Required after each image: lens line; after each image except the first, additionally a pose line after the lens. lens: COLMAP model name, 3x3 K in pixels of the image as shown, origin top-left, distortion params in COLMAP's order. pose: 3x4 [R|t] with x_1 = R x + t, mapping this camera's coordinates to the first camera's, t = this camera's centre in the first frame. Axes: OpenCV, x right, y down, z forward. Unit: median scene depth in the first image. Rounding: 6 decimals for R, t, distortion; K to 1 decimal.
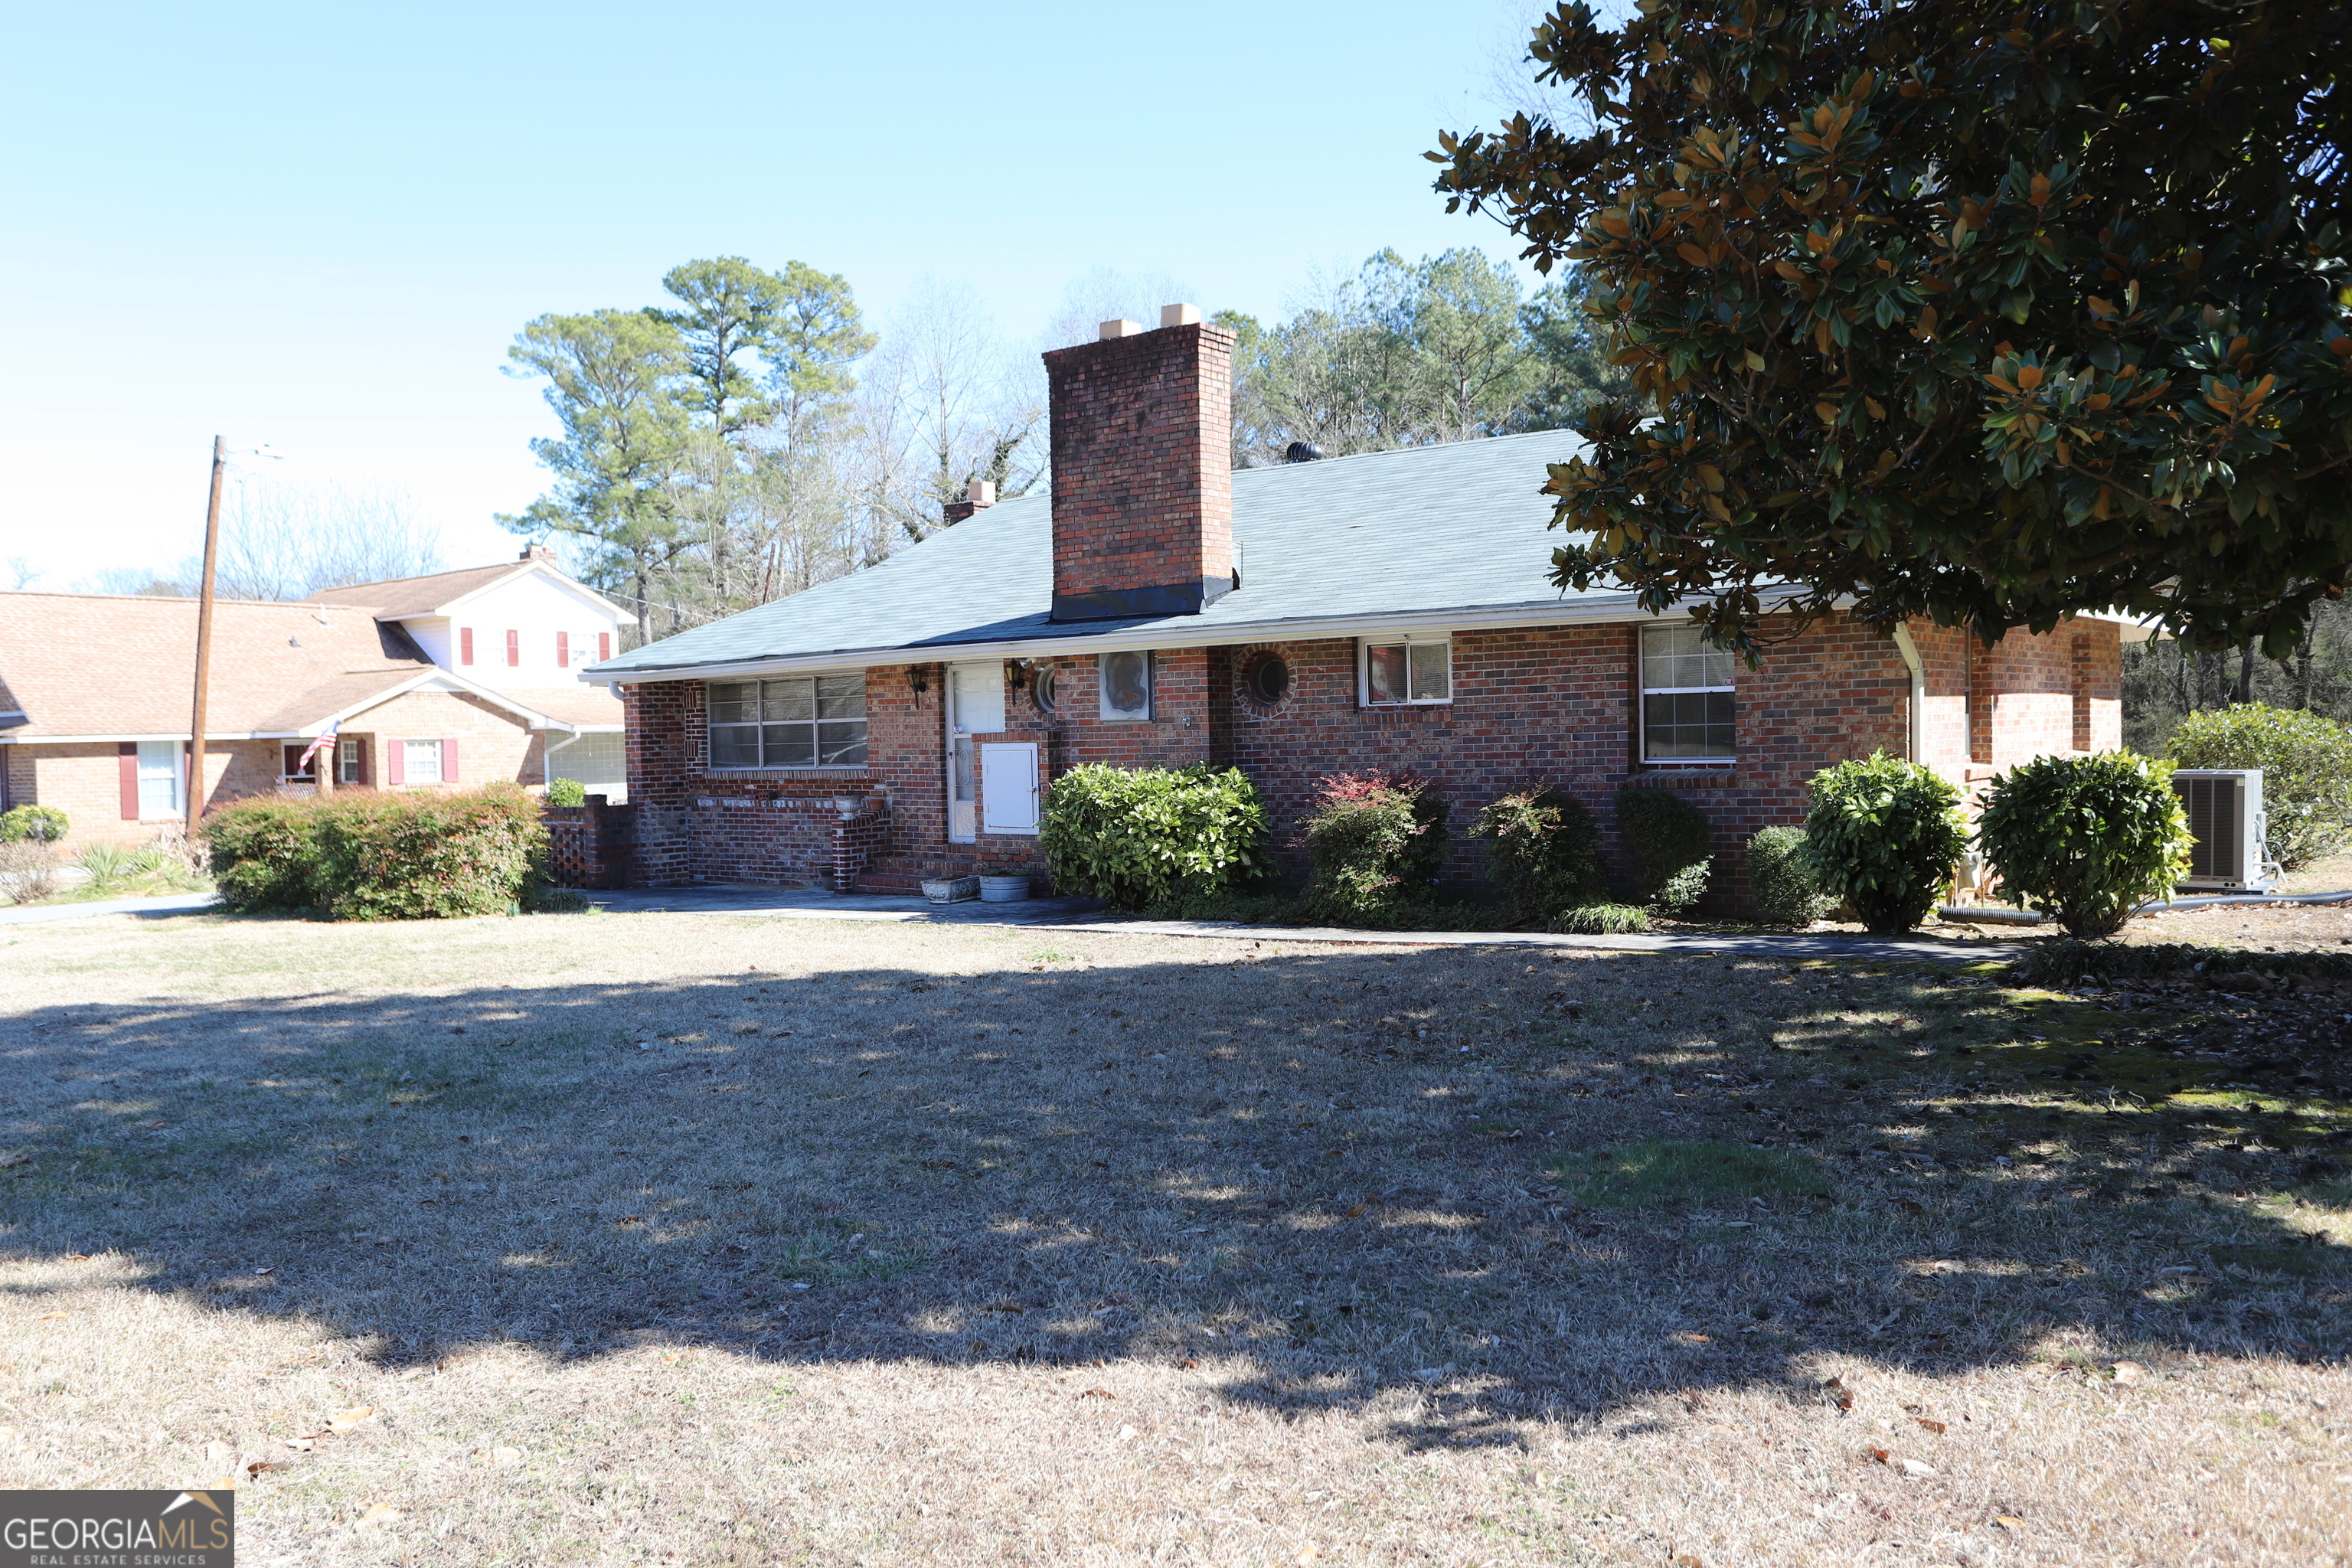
lens RADIAL K [[1845.2, 0, 1150.3], [0, 1845.2, 783.6], [0, 0, 1]] dist [-0.016247, -0.001237]
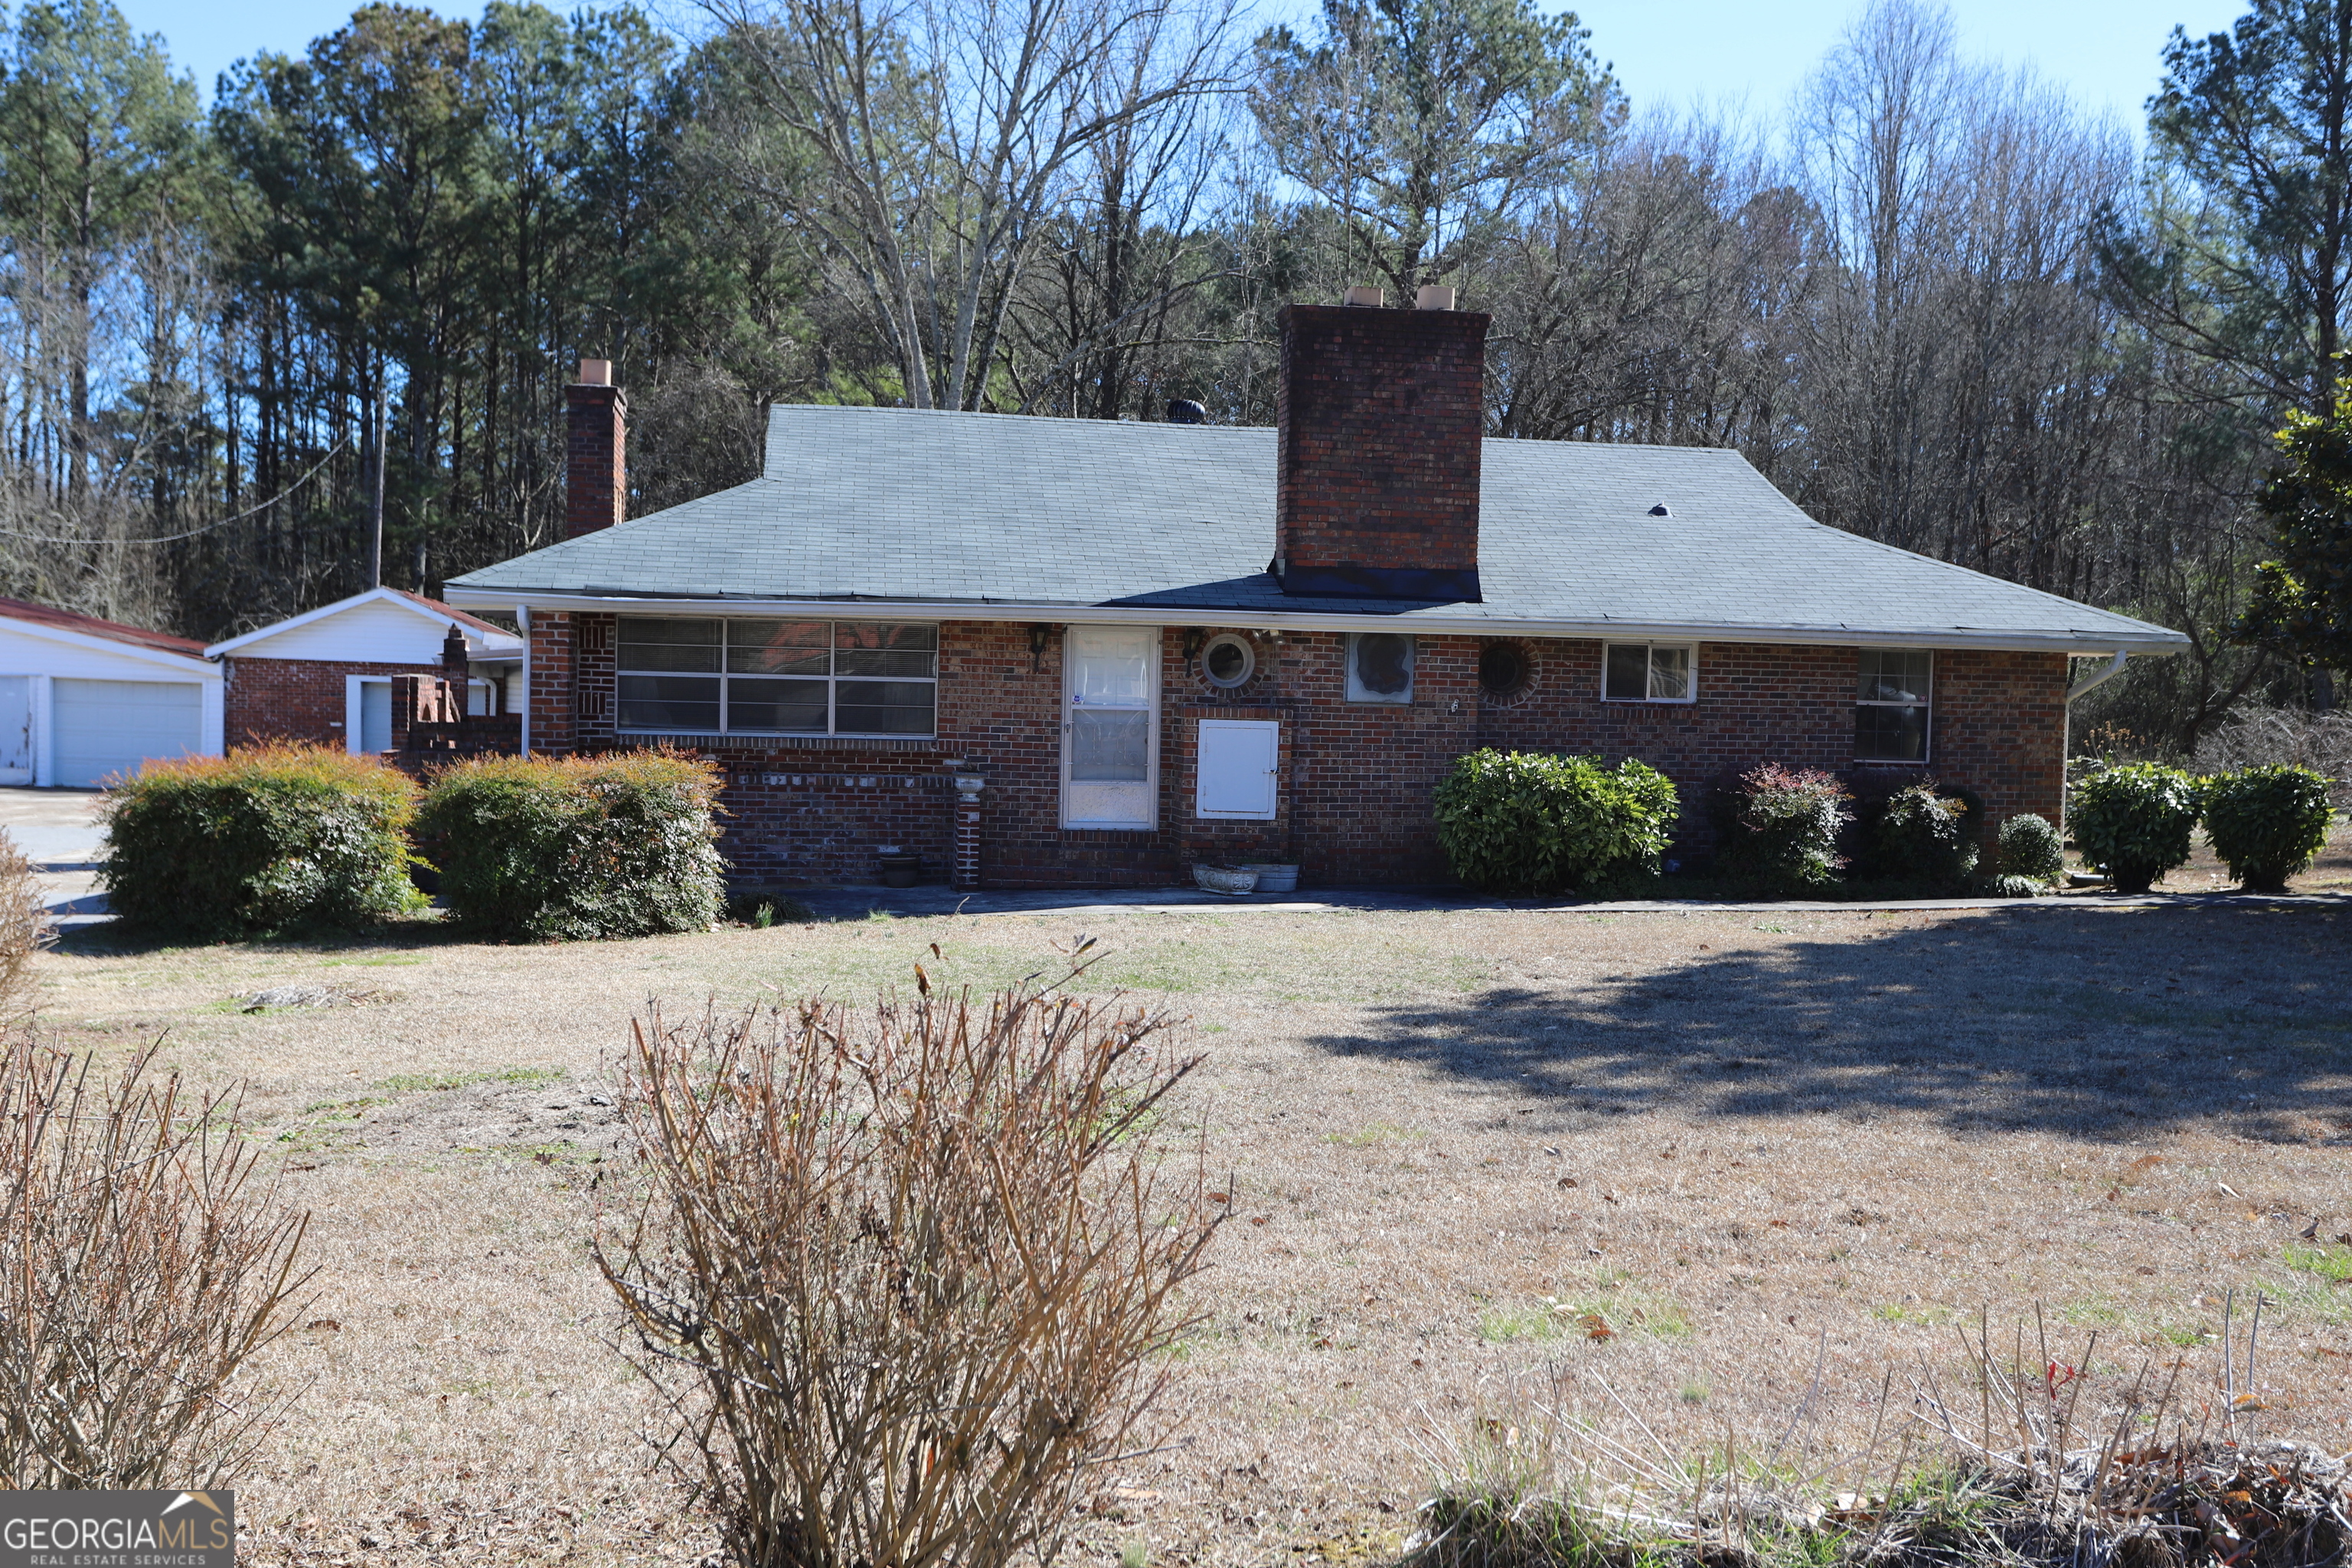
lens RADIAL K [[2415.0, 0, 1176.0], [0, 2415.0, 784.0], [0, 0, 1]] dist [0.019713, 0.005124]
pose [[0.677561, 0.013155, 0.735349, -0.958297], [-0.021371, 0.999770, 0.001806, 0.008126], [-0.735156, -0.016939, 0.677686, 0.201549]]
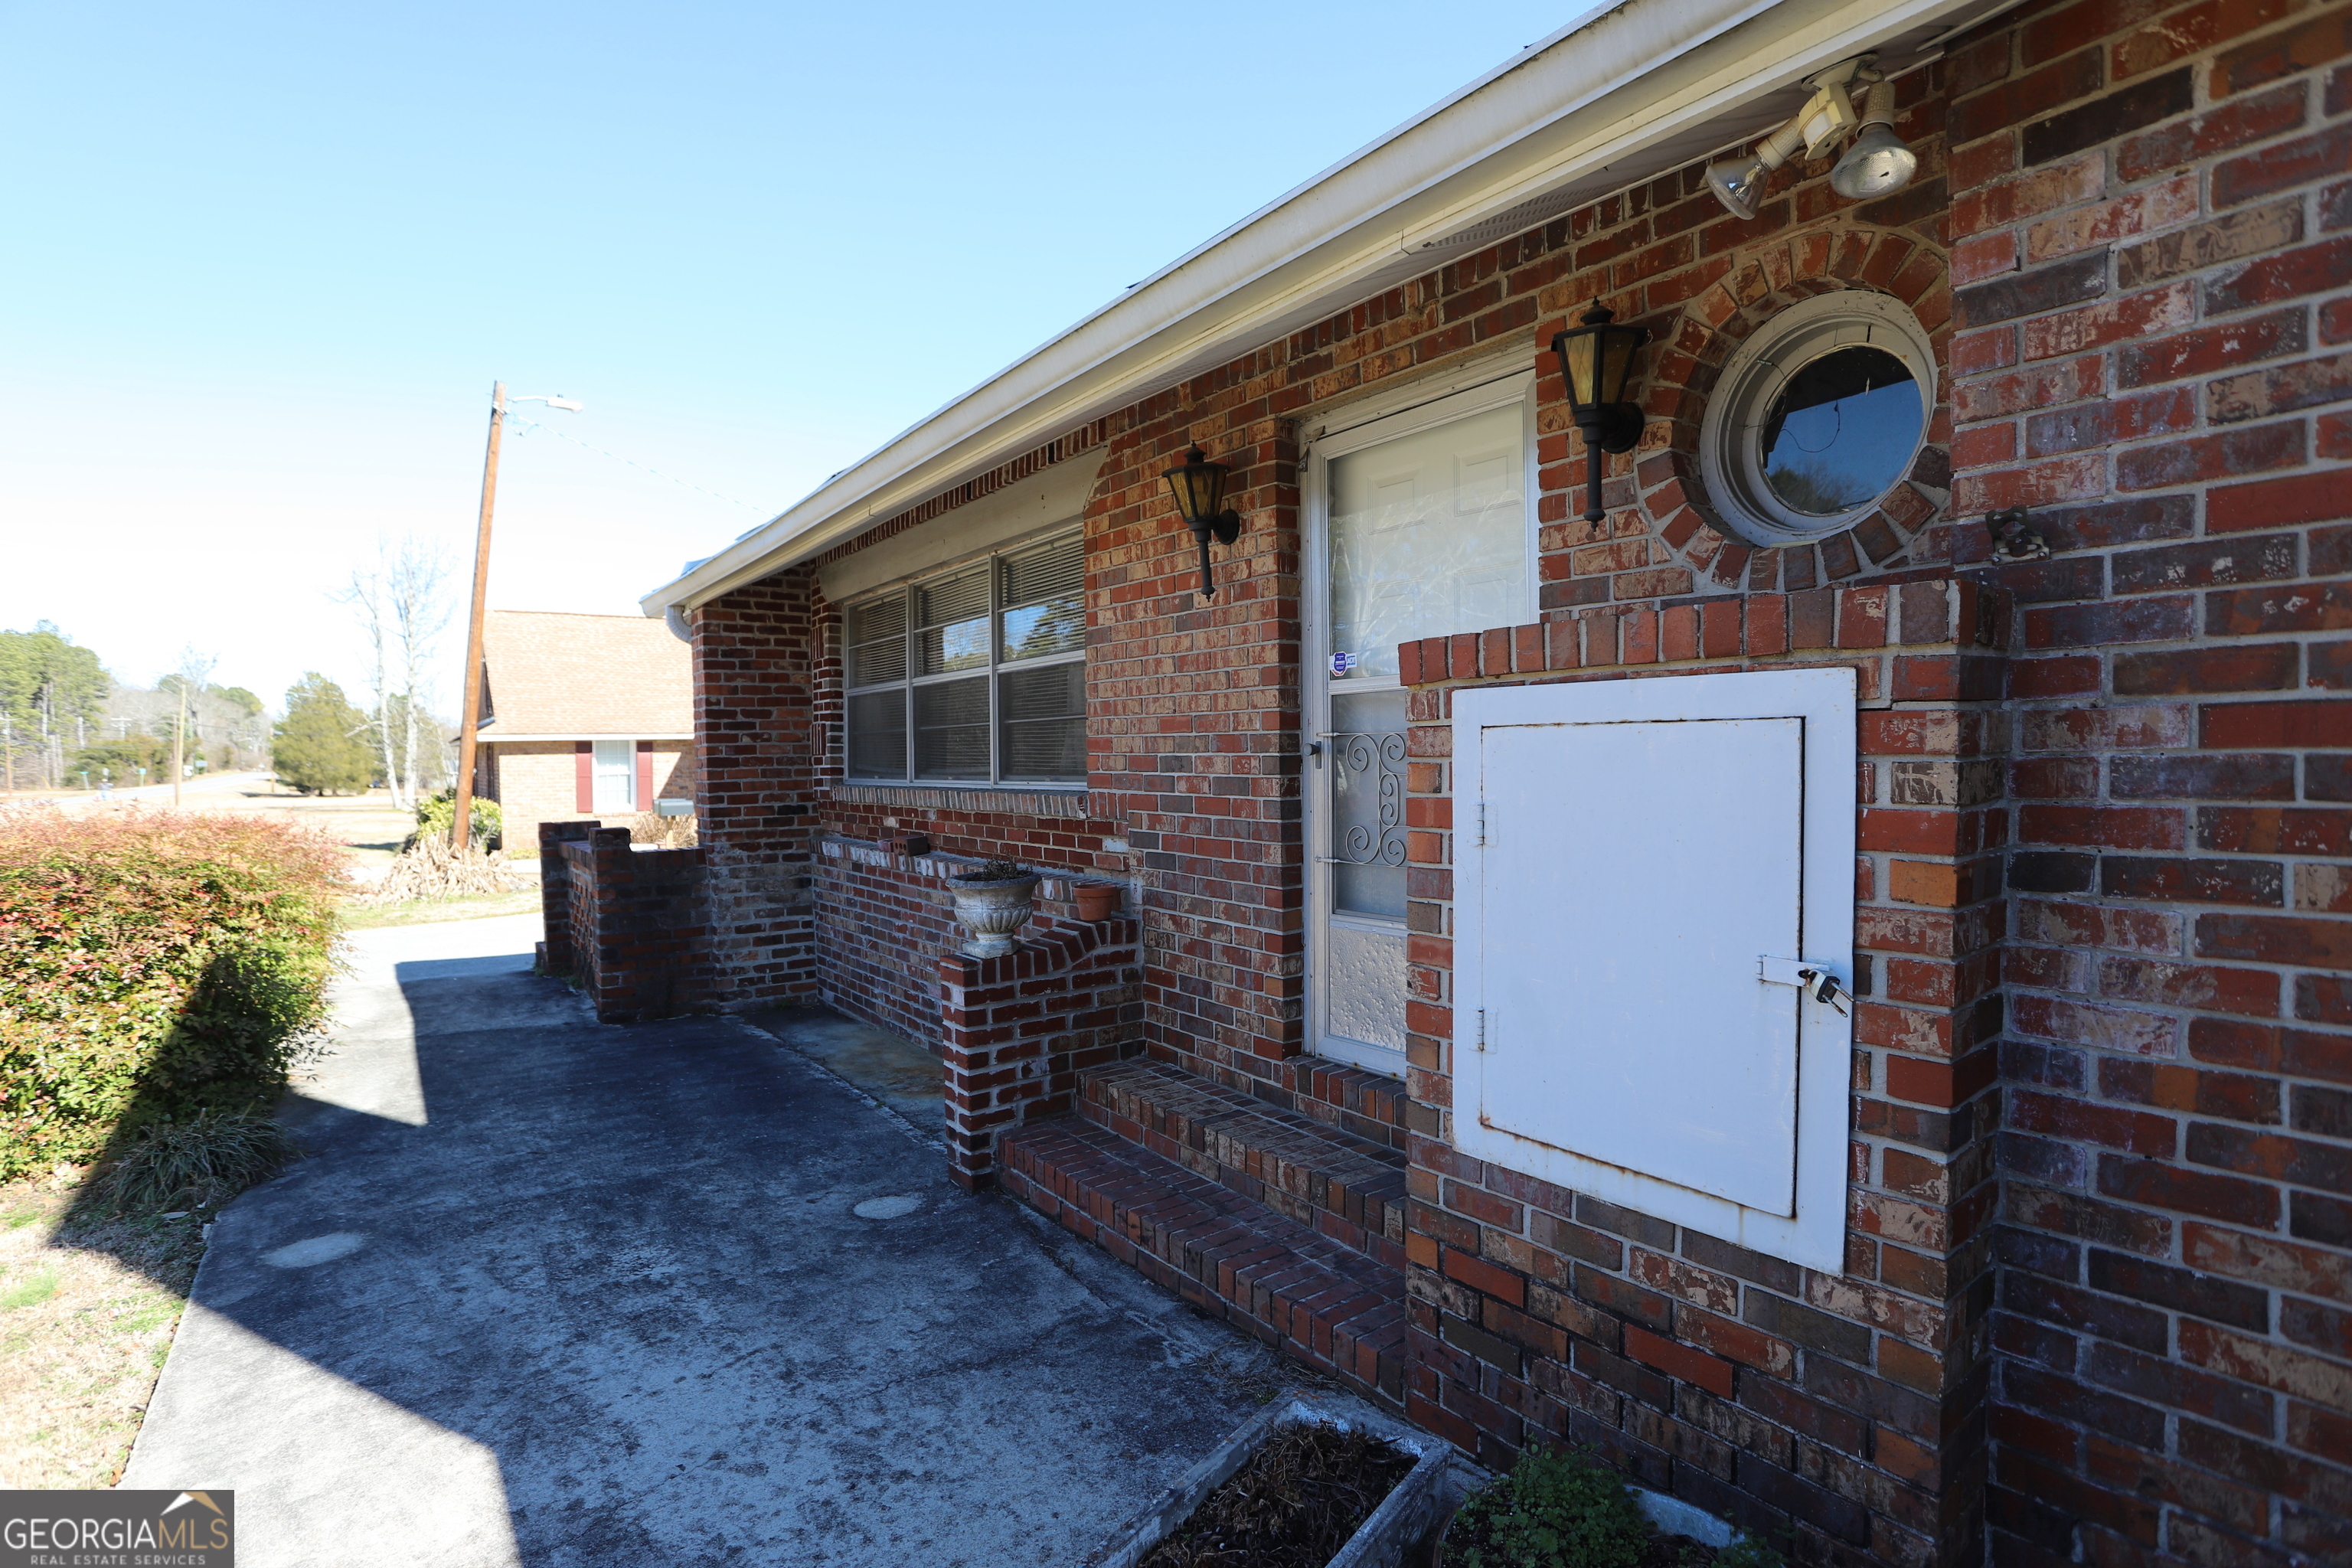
lens RADIAL K [[1150.0, 0, 1176.0], [0, 1150.0, 784.0], [0, 0, 1]] dist [-0.081001, 0.037045]
pose [[0.963679, 0.017371, -0.266496, -0.085879], [-0.016705, 0.999849, 0.004766, -0.011795], [0.266539, -0.000141, 0.963824, 0.866623]]
